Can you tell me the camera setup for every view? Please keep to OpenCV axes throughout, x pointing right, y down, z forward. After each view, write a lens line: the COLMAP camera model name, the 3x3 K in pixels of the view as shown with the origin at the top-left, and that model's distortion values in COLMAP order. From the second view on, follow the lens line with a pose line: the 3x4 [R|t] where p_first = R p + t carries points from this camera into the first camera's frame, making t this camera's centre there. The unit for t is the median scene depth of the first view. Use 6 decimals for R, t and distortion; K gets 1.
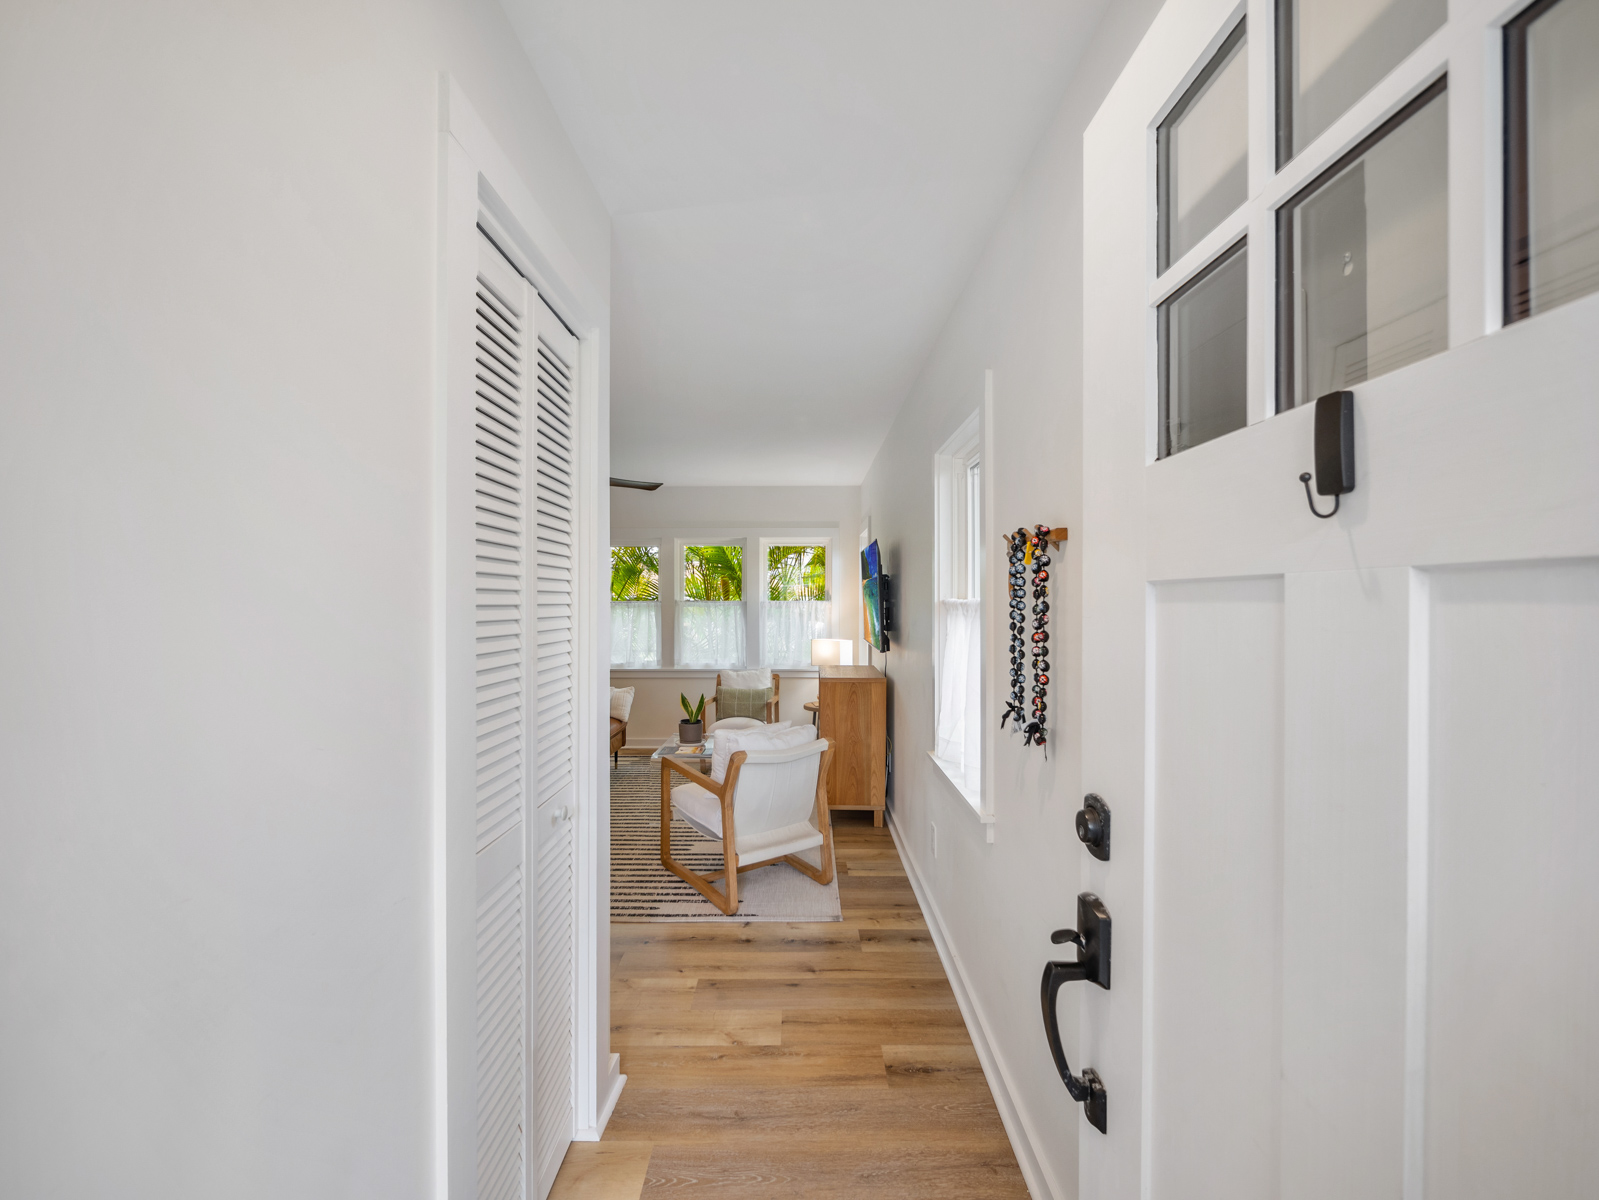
lens RADIAL K [[655.8, 0, 803.9], [0, 655.8, 601.5], [0, 0, 1]] dist [-0.009790, 0.000008]
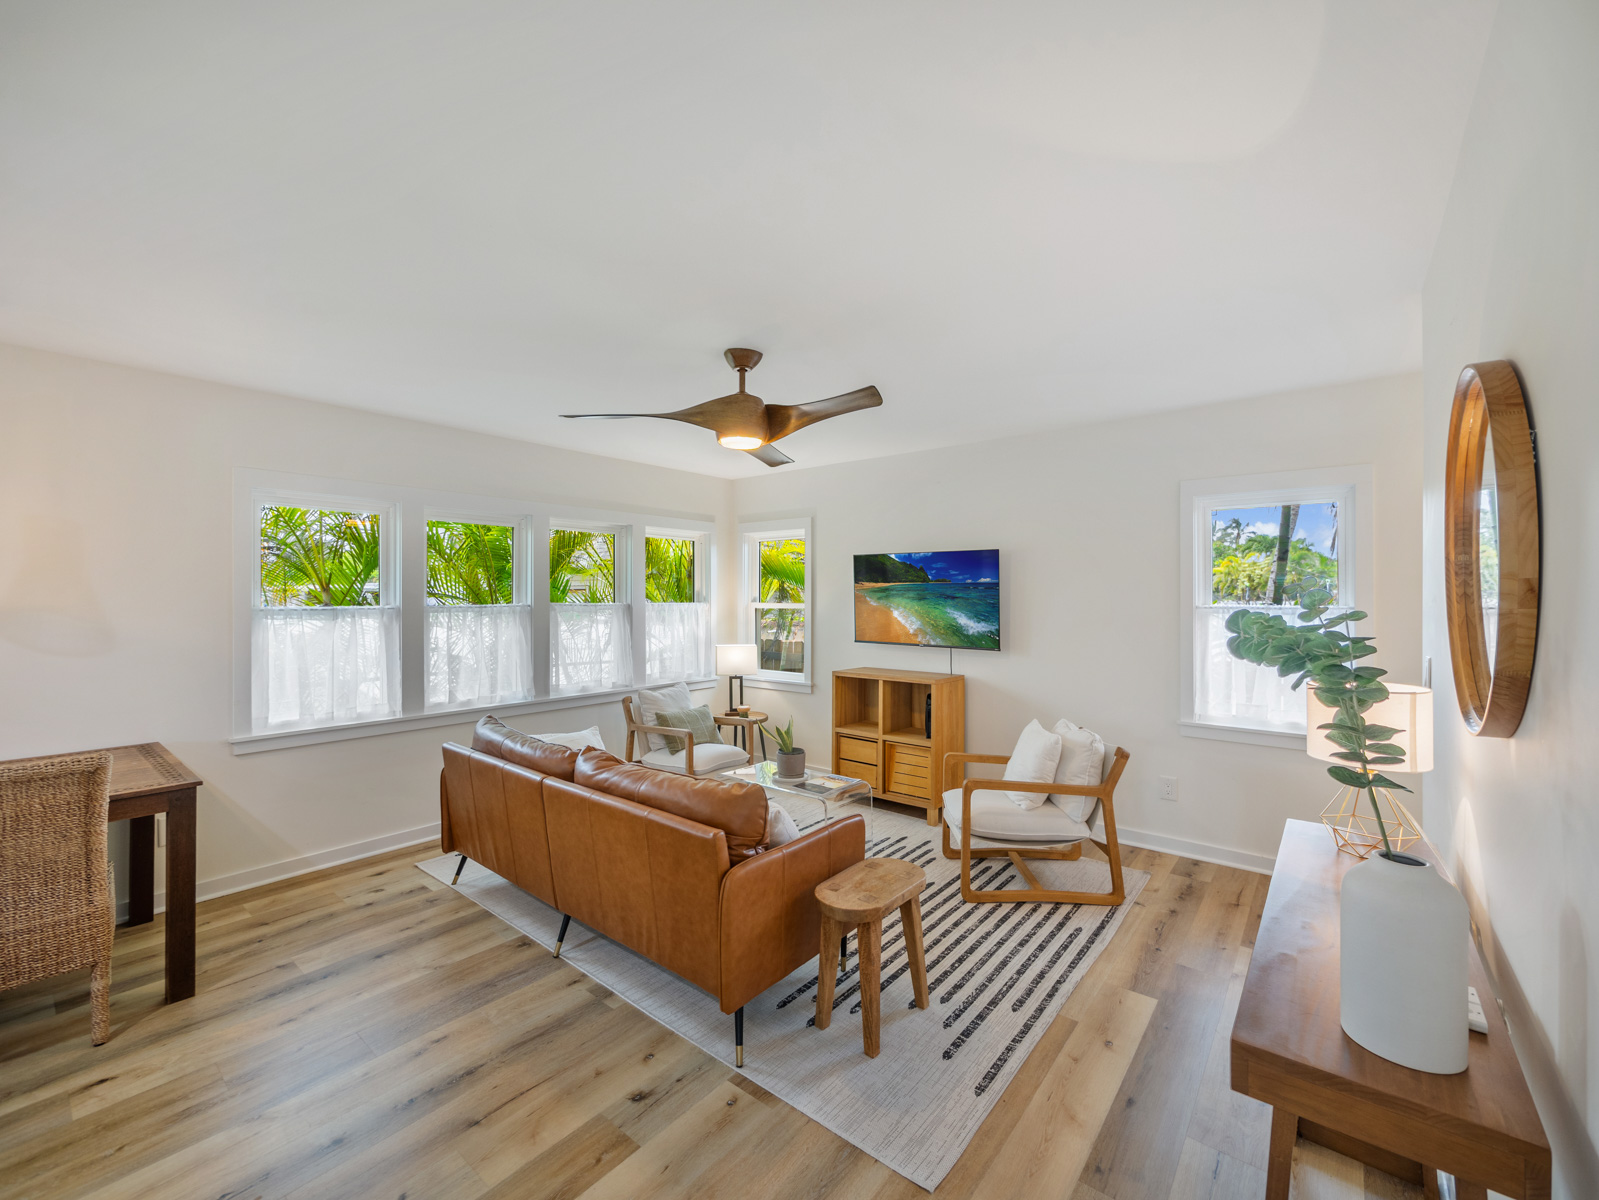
lens RADIAL K [[655.8, 0, 797.2], [0, 655.8, 597.8], [0, 0, 1]] dist [-0.009790, 0.000008]
pose [[0.642194, -0.002657, 0.766538, -1.169926], [0.000744, 0.999996, 0.002843, -0.019608], [-0.766542, -0.001255, 0.642193, 0.669988]]
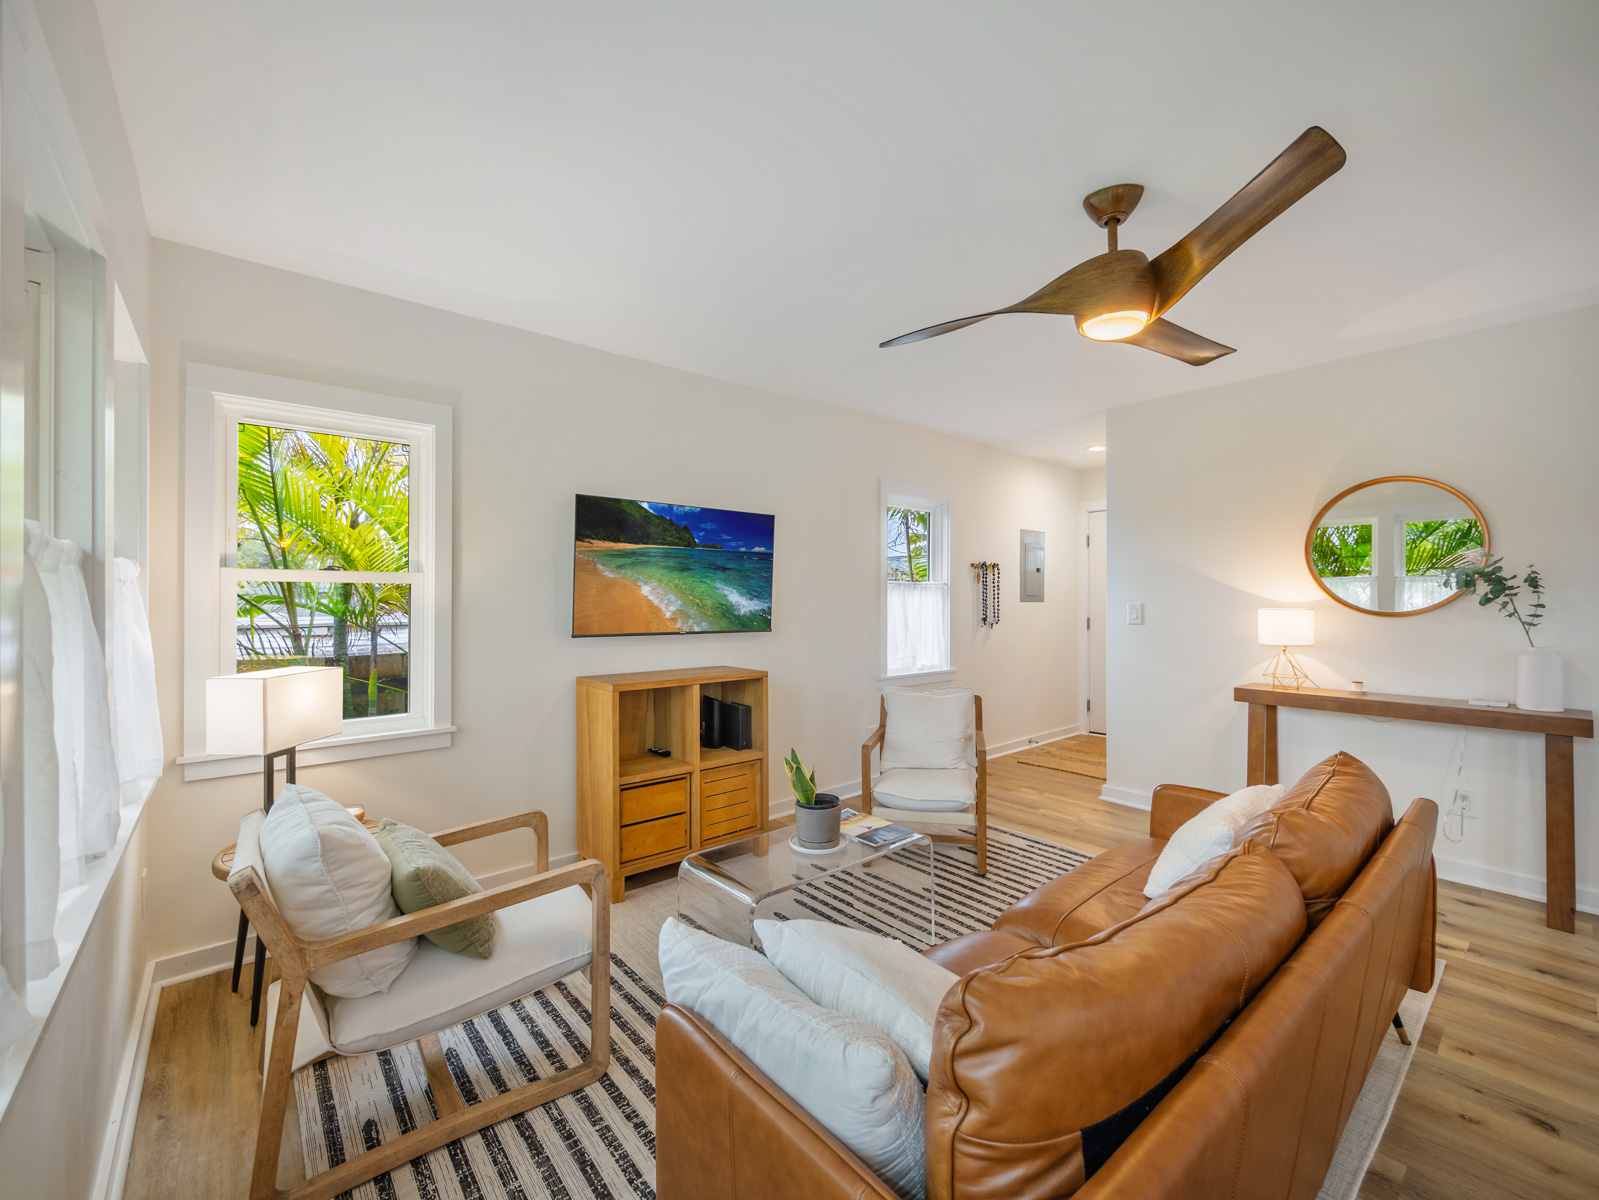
lens RADIAL K [[655.8, 0, 801.8], [0, 655.8, 599.1], [0, 0, 1]] dist [-0.009790, 0.000008]
pose [[-0.639640, -0.007674, 0.768636, -0.813172], [-0.005046, 0.999971, 0.005785, 0.028923], [-0.768658, -0.000178, -0.639660, 1.950261]]
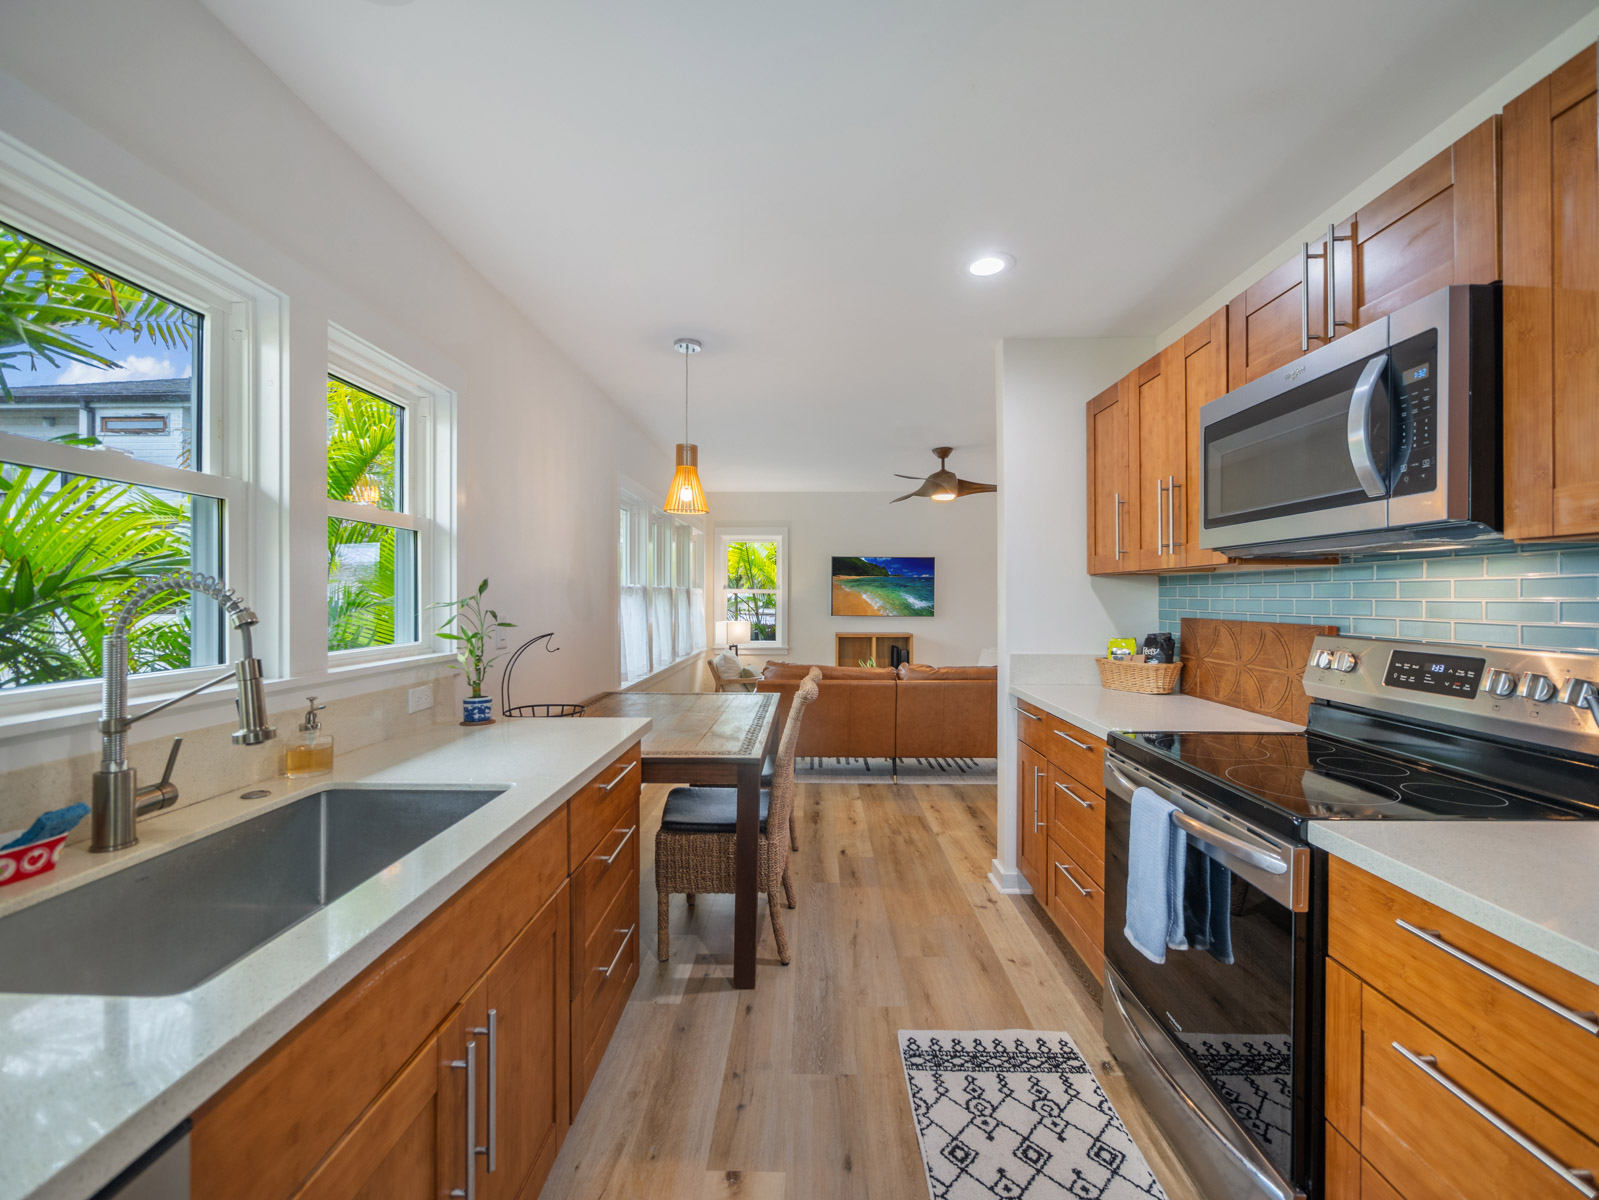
lens RADIAL K [[655.8, 0, 807.6], [0, 655.8, 596.1], [0, 0, 1]] dist [-0.009790, 0.000008]
pose [[0.023938, 0.004365, 0.999704, -2.202010], [-0.004330, 0.999982, -0.004262, 0.031705], [-0.999704, -0.004226, 0.023957, 1.619949]]
